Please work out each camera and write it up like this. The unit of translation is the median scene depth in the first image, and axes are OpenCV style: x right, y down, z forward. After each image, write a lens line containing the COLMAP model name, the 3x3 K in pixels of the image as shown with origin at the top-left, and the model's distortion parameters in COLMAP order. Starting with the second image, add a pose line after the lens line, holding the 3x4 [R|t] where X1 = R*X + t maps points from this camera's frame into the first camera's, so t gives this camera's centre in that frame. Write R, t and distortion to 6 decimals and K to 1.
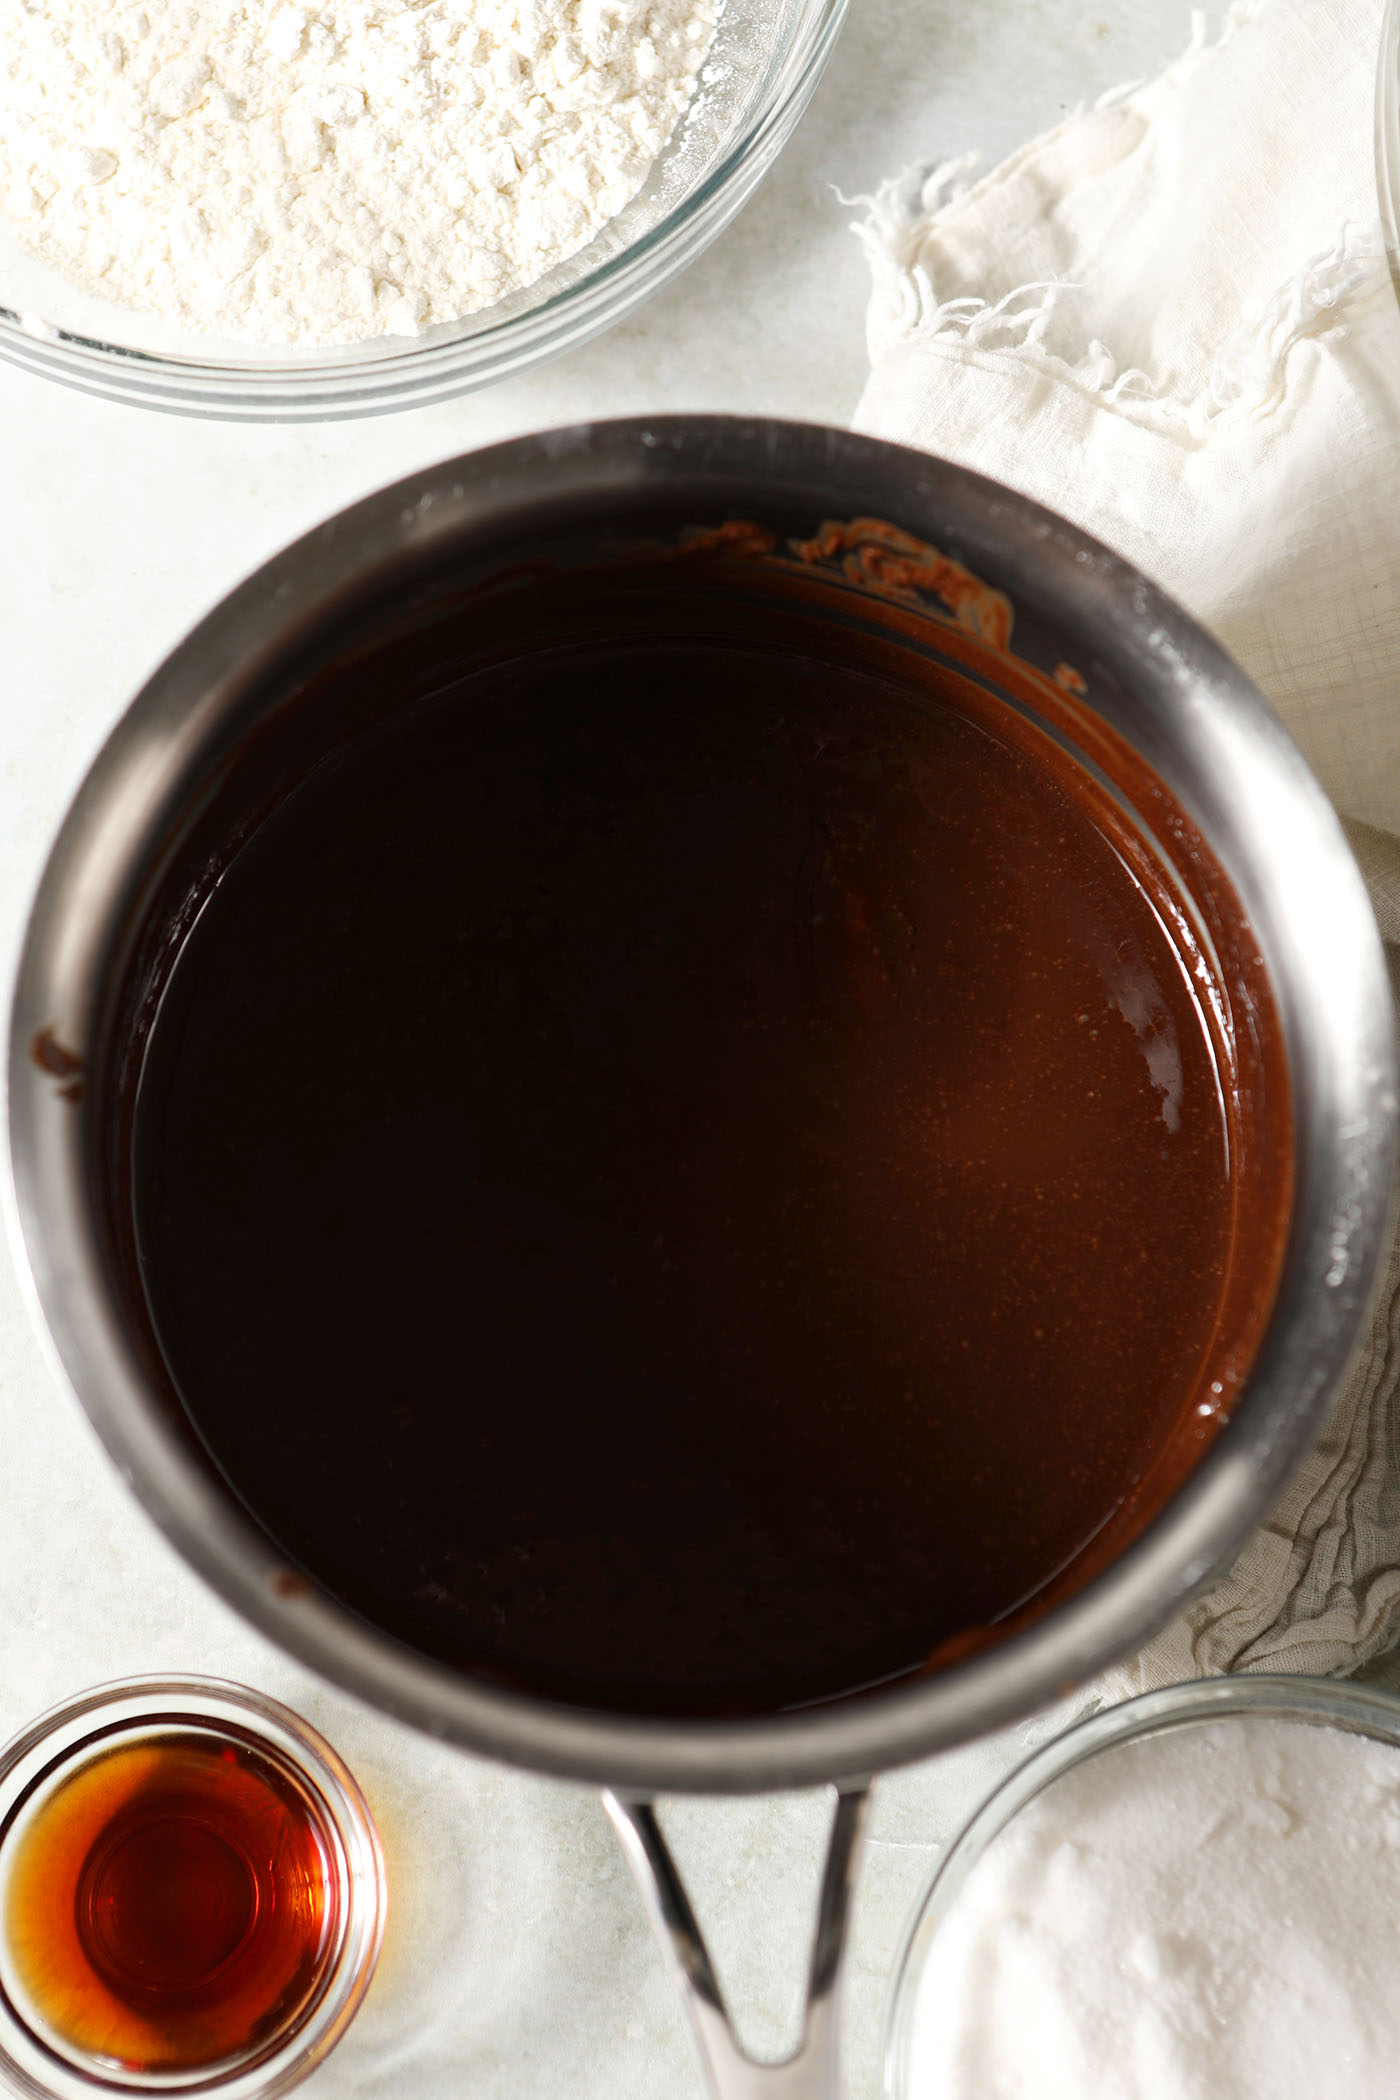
lens RADIAL K [[4272.8, 0, 703.4], [0, 4272.8, 991.5], [0, 0, 1]] dist [0.272446, 0.000000]
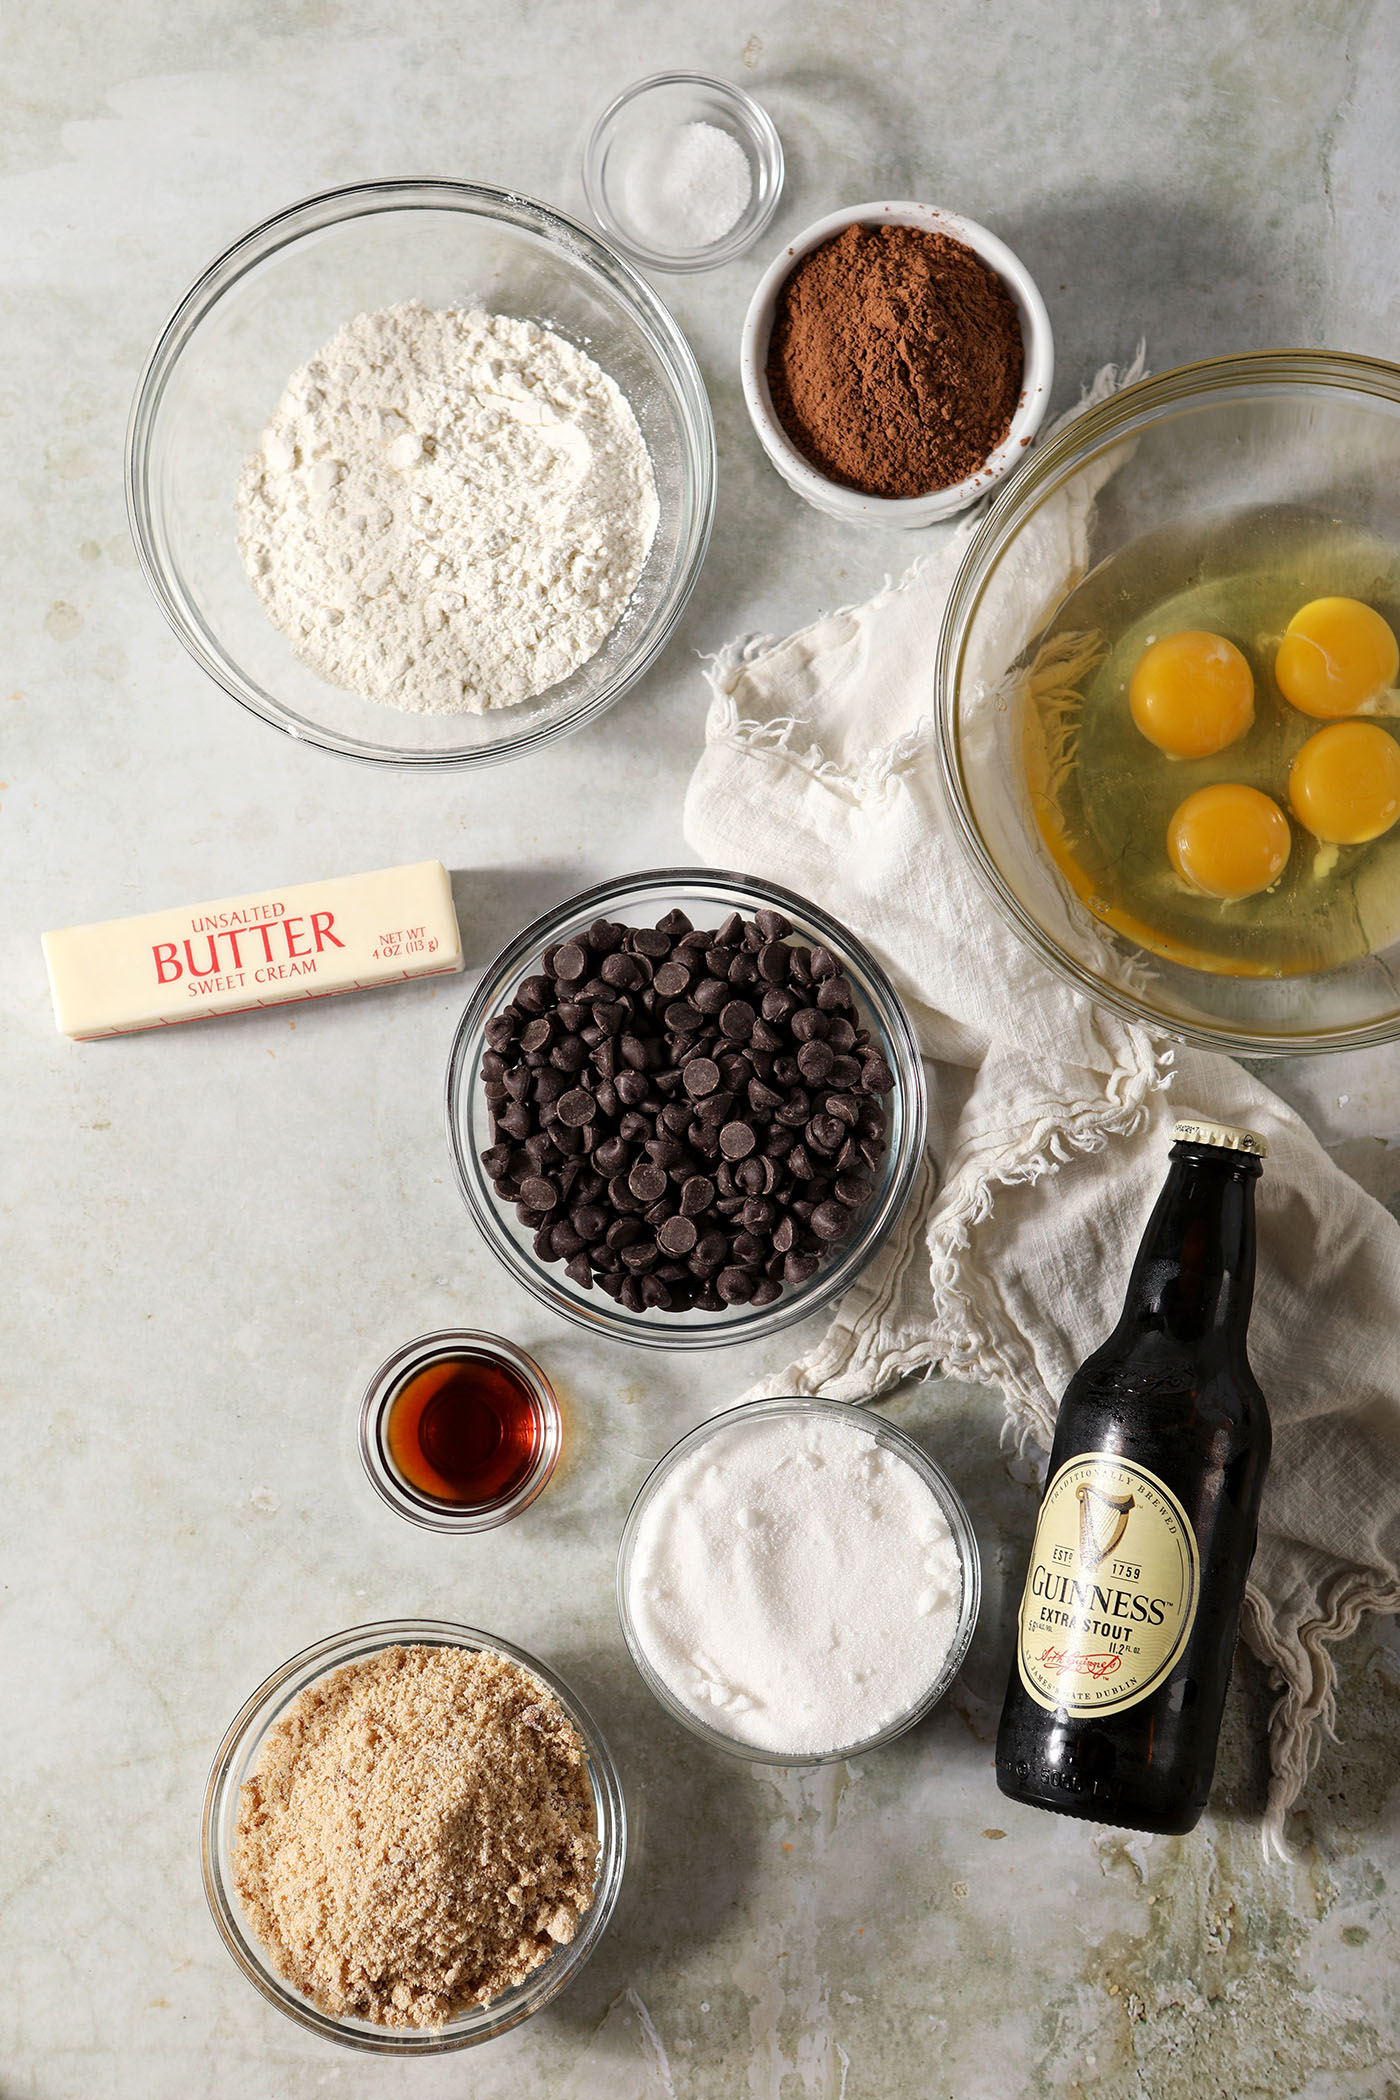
lens RADIAL K [[4272.8, 0, 773.8], [0, 4272.8, 1057.0], [0, 0, 1]] dist [0.272446, 0.000000]
pose [[0.995498, 0.085867, -0.040136, 0.166204], [-0.081519, 0.991675, 0.099678, -0.204907], [0.048361, -0.095957, 0.994210, -1.025543]]
